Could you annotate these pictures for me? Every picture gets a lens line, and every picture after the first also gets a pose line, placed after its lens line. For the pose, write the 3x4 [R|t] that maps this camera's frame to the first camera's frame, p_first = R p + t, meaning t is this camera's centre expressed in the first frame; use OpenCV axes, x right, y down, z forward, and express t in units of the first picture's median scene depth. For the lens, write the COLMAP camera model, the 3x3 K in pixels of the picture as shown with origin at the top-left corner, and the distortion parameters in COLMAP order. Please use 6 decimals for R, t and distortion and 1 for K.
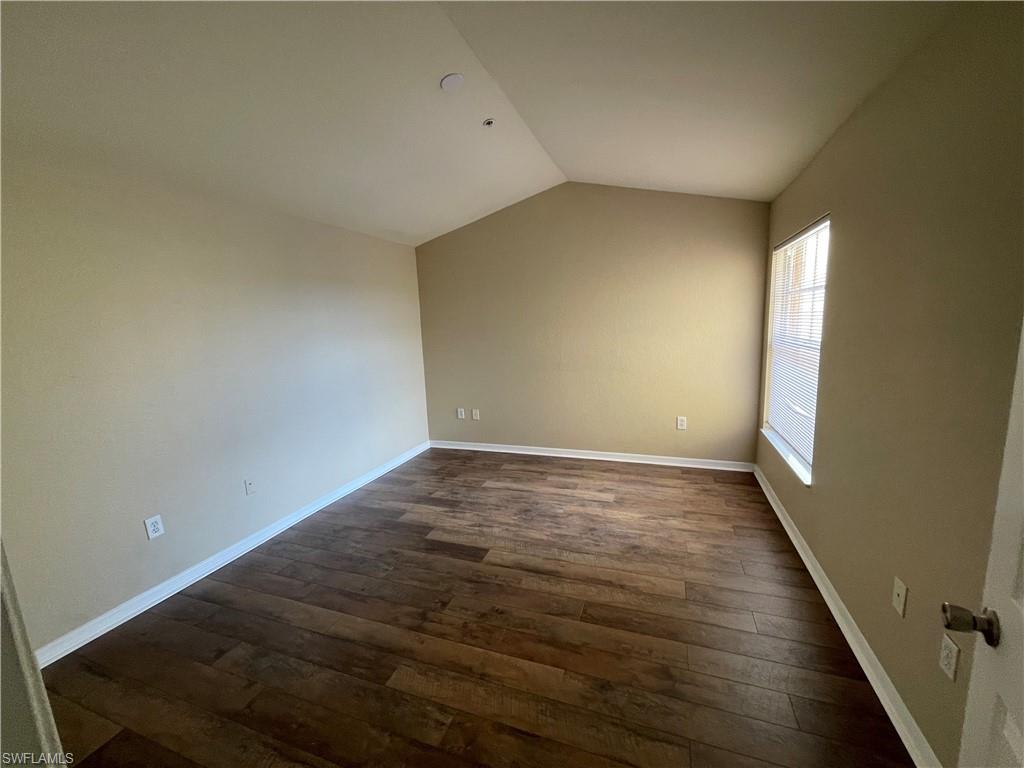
lens RADIAL K [[411.0, 0, 511.9], [0, 411.0, 382.8], [0, 0, 1]] dist [0.000499, 0.000219]
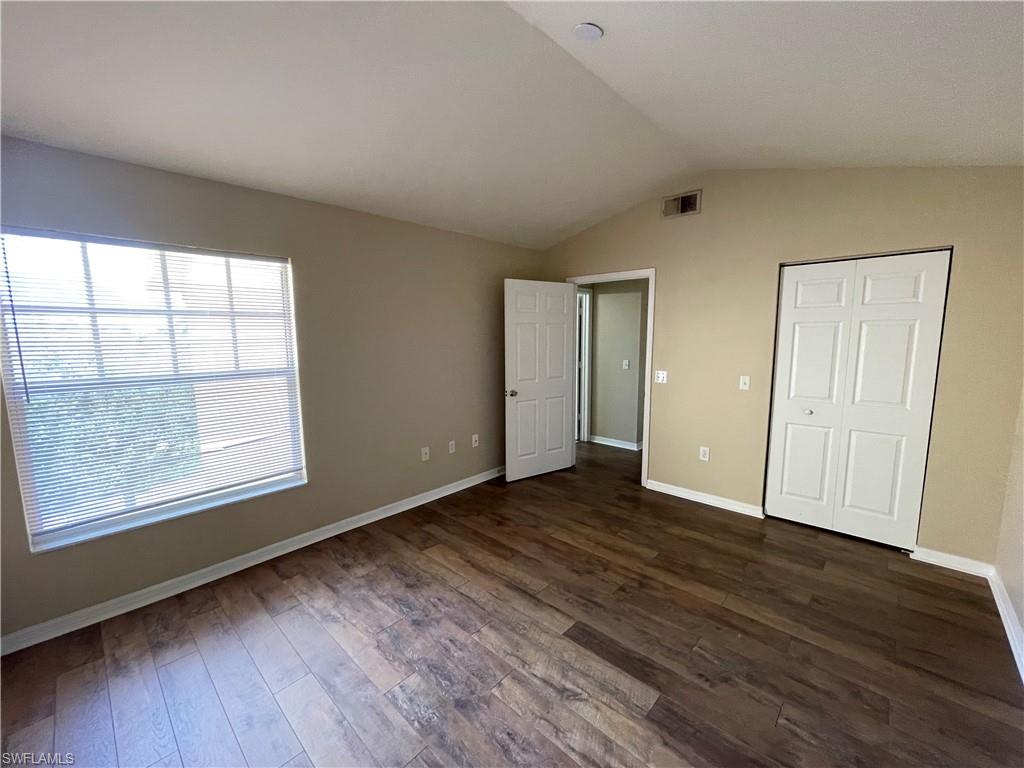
lens RADIAL K [[411.0, 0, 515.6], [0, 411.0, 387.4], [0, 0, 1]] dist [0.000499, 0.000219]
pose [[-0.921556, -0.004465, 0.388220, -0.273760], [0.104065, 0.960503, 0.258079, -0.238648], [-0.374038, 0.278234, -0.884693, 1.630598]]
